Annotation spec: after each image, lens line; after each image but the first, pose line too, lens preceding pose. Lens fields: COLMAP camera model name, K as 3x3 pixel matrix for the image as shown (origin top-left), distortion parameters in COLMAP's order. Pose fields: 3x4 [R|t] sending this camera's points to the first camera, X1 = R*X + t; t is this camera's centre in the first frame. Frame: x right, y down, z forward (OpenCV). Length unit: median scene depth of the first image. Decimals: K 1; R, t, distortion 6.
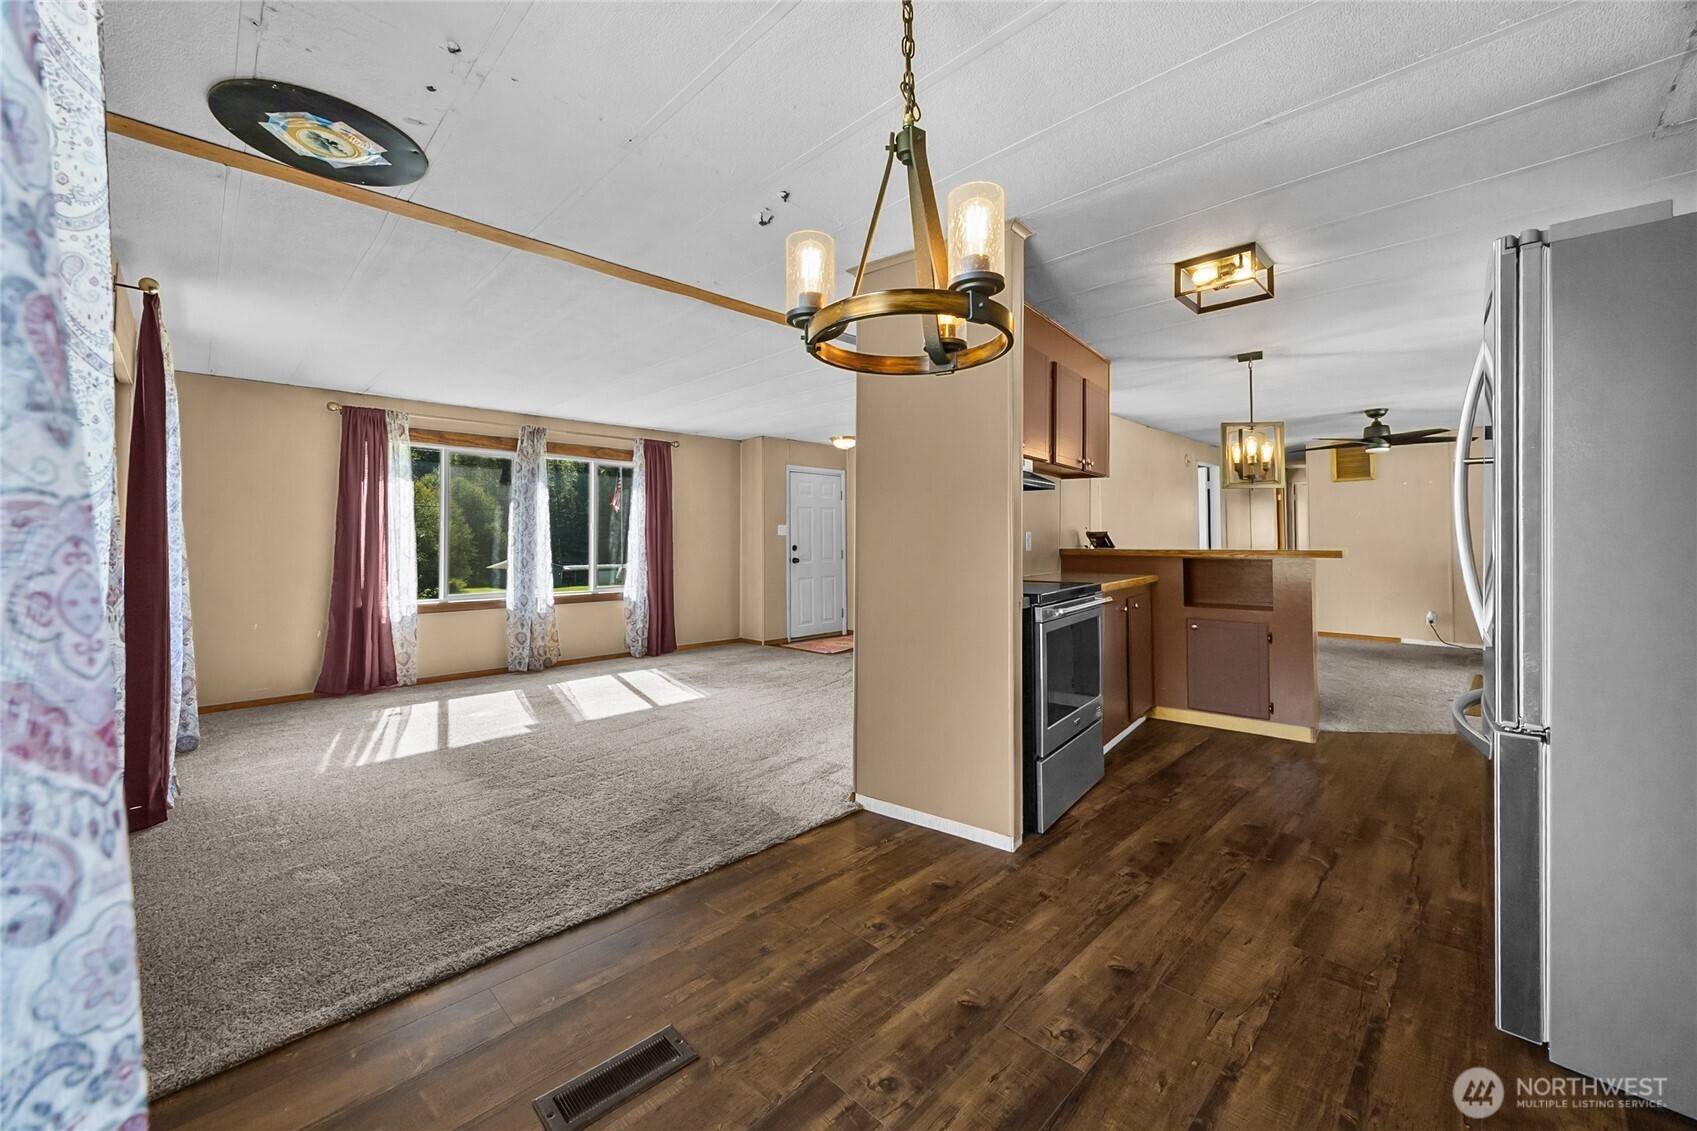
lens RADIAL K [[657.1, 0, 839.8], [0, 657.1, 527.7], [0, 0, 1]] dist [-0.000958, -0.000040]
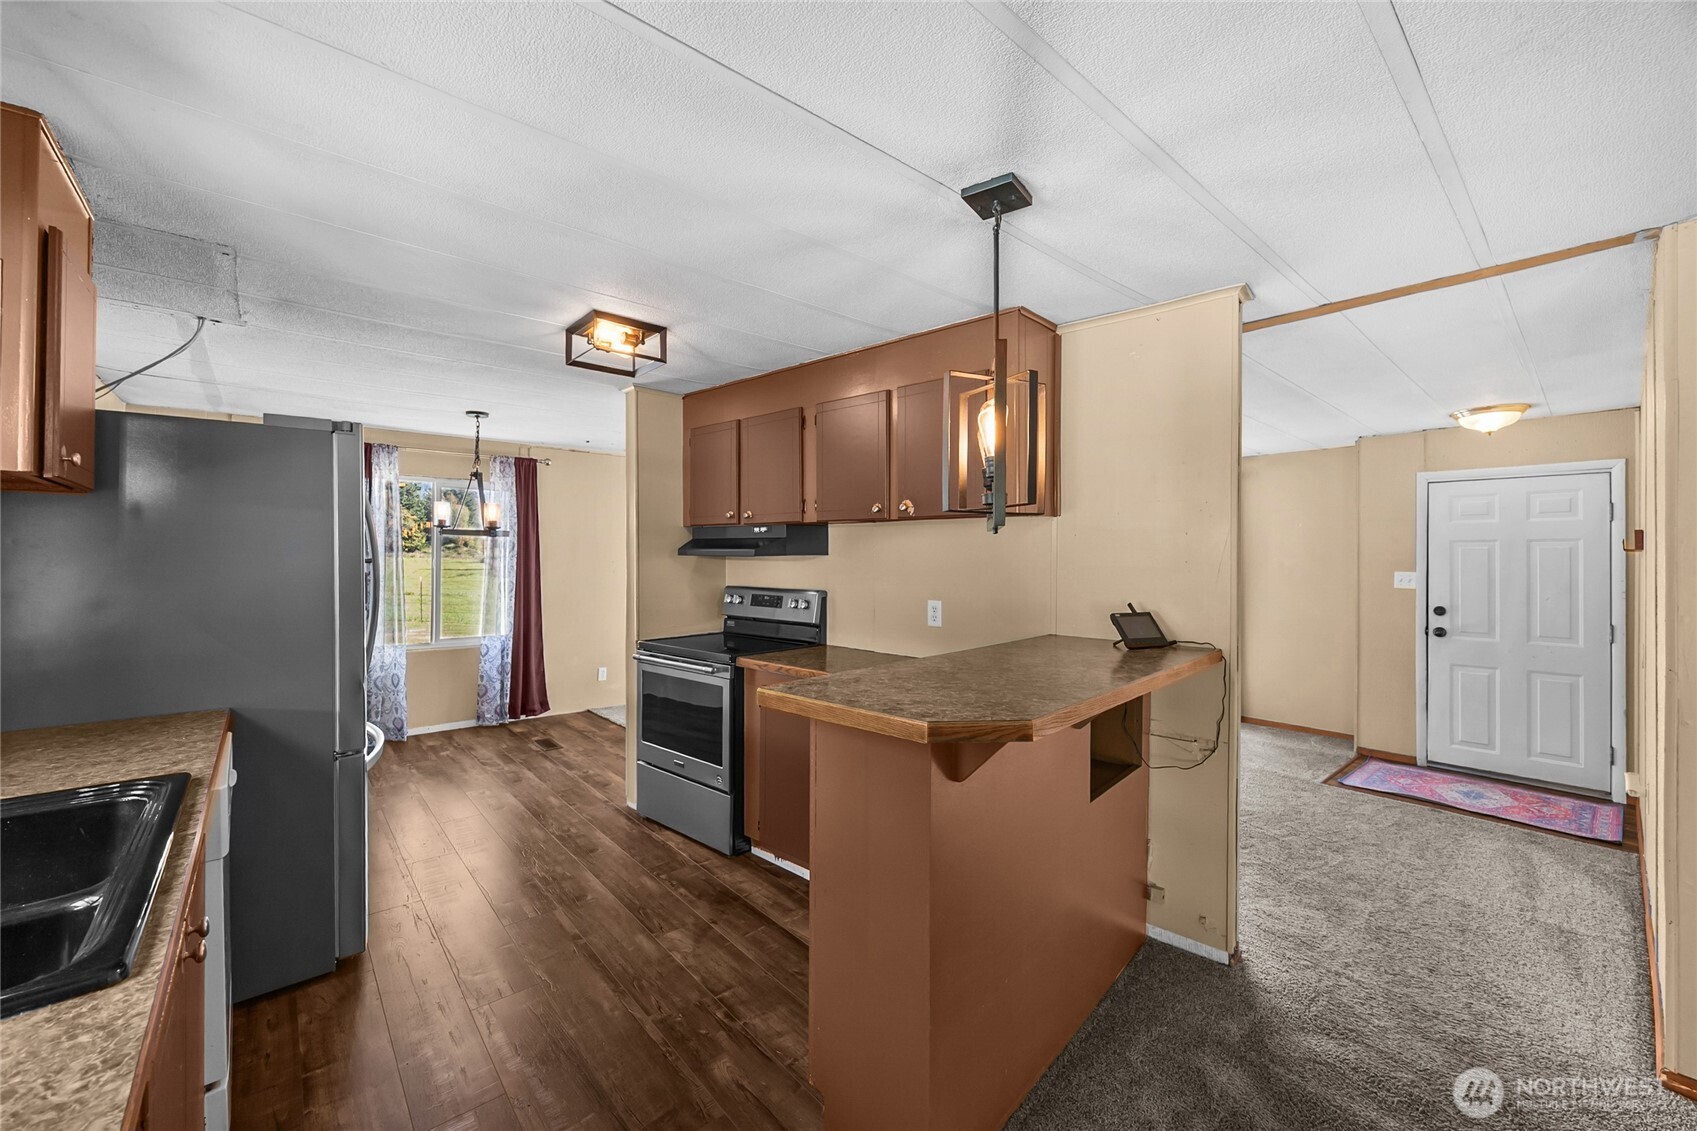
lens RADIAL K [[664.8, 0, 847.1], [0, 664.8, 555.7], [0, 0, 1]] dist [-0.001126, -0.000077]
pose [[-0.053679, -0.001462, -0.998557, 1.023617], [0.011037, 0.999937, -0.002058, -0.043585], [0.998497, -0.011131, -0.053660, 0.921788]]
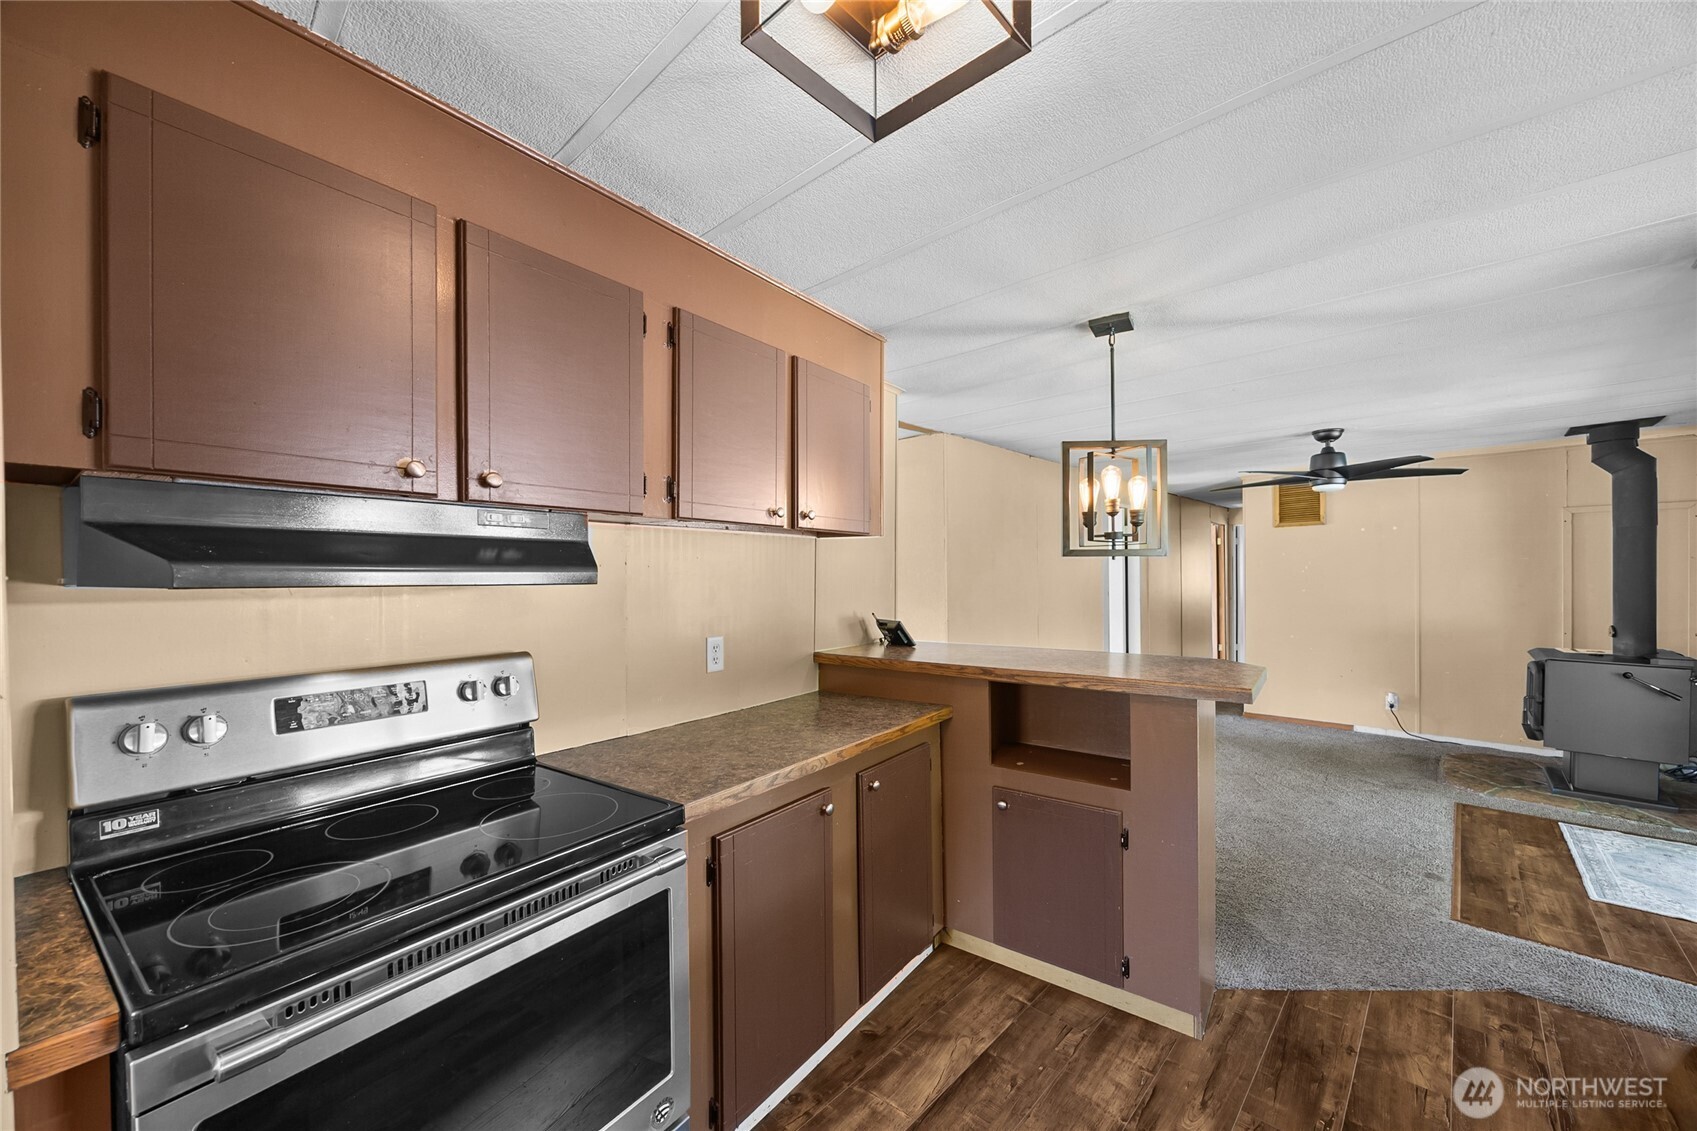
lens RADIAL K [[653.3, 0, 836.3], [0, 653.3, 583.9], [0, 0, 1]] dist [0.001588, 0.000043]
pose [[0.999231, -0.006680, 0.038625, 0.360397], [0.005440, 0.999469, 0.032122, -0.055276], [-0.038819, -0.031887, 0.998737, 0.432797]]
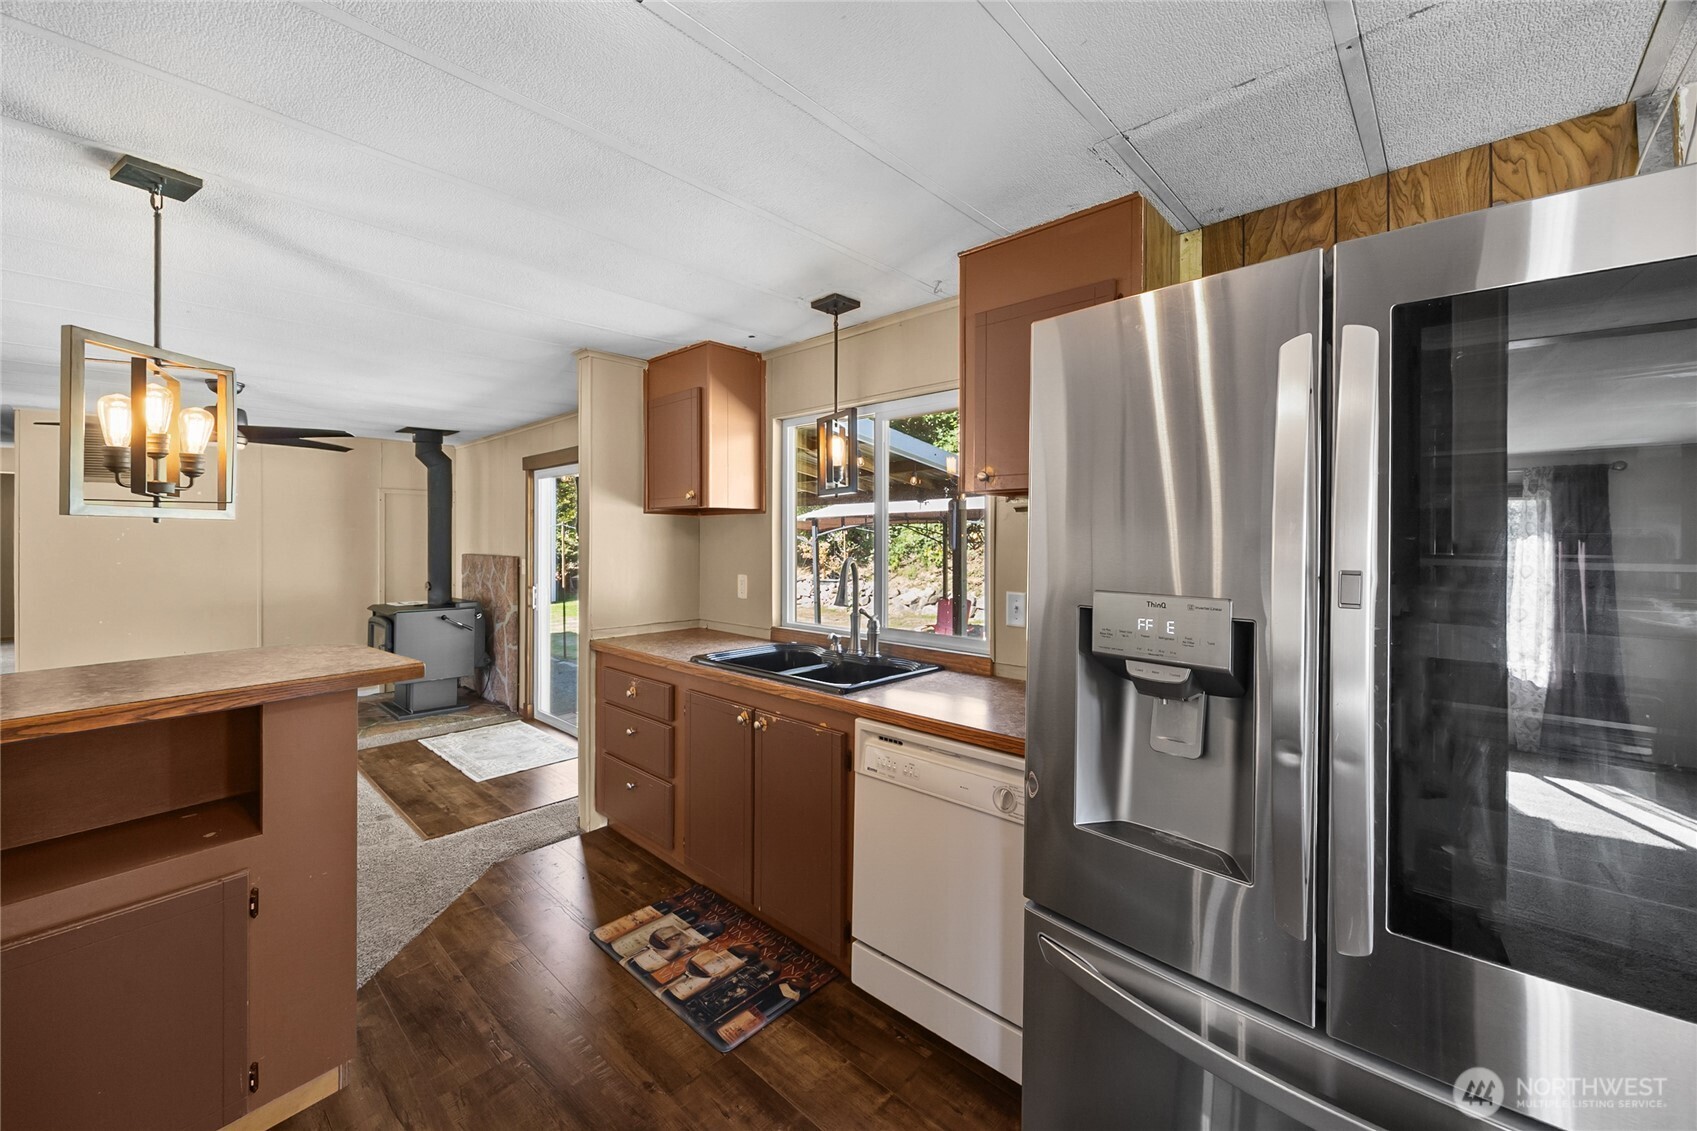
lens RADIAL K [[657.9, 0, 849.1], [0, 657.9, 539.4], [0, 0, 1]] dist [-0.002934, -0.000433]
pose [[-0.052504, -0.002184, 0.998618, 0.214730], [-0.016215, 0.999868, 0.001334, -0.053989], [-0.998489, -0.016122, -0.052532, 0.602984]]
